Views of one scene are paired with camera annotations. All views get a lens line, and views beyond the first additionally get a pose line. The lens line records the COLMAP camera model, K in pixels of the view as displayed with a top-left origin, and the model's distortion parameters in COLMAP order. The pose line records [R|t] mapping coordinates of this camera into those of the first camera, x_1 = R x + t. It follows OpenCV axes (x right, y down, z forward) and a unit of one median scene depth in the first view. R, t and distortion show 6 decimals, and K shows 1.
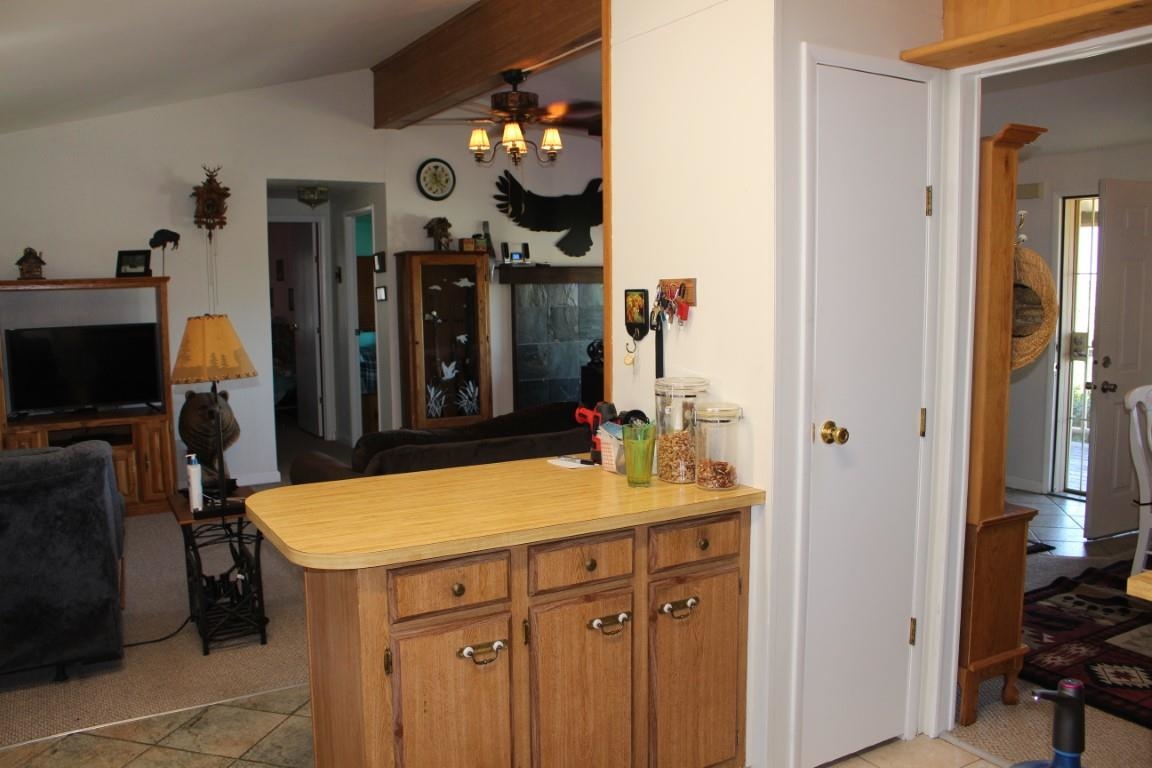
lens RADIAL K [[942.5, 0, 571.1], [0, 942.5, 388.3], [0, 0, 1]] dist [-0.137357, 0.087982]
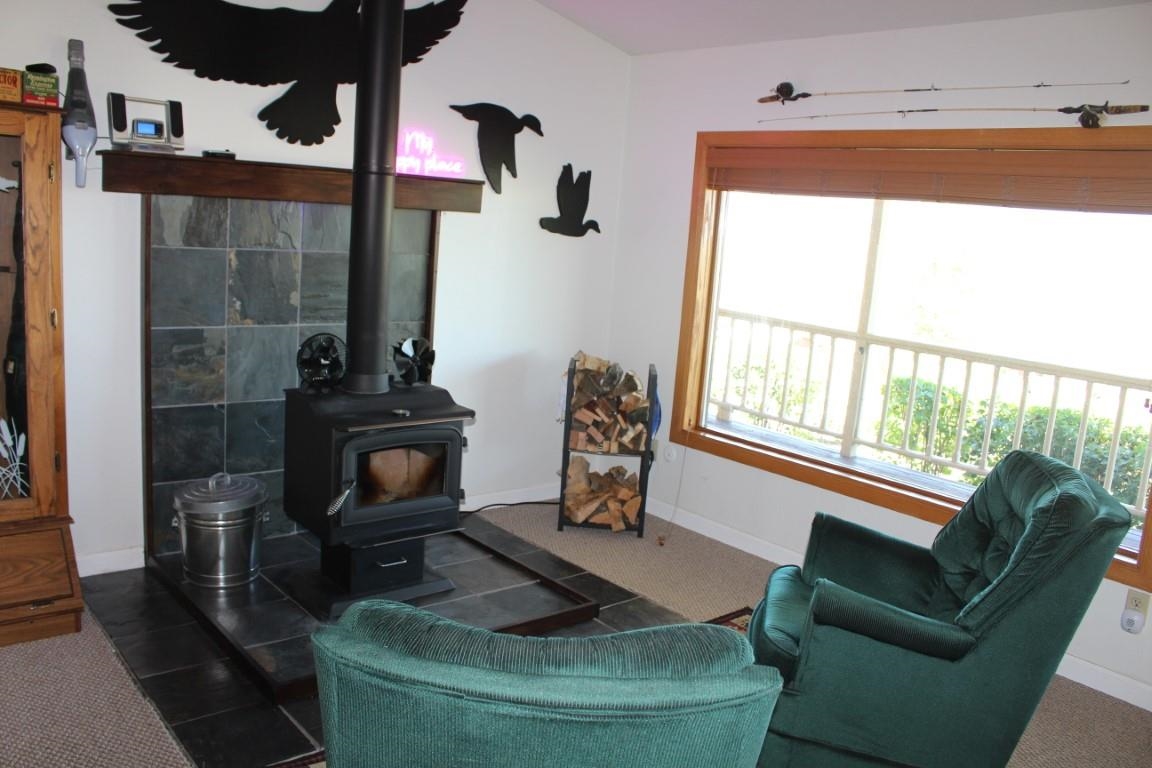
lens RADIAL K [[942.5, 0, 577.7], [0, 942.5, 388.8], [0, 0, 1]] dist [-0.137357, 0.087982]
pose [[0.983194, 0.055006, 0.174078, 0.072991], [-0.068064, 0.995226, 0.069946, -0.066732], [-0.169400, -0.080619, 0.982245, 0.567128]]
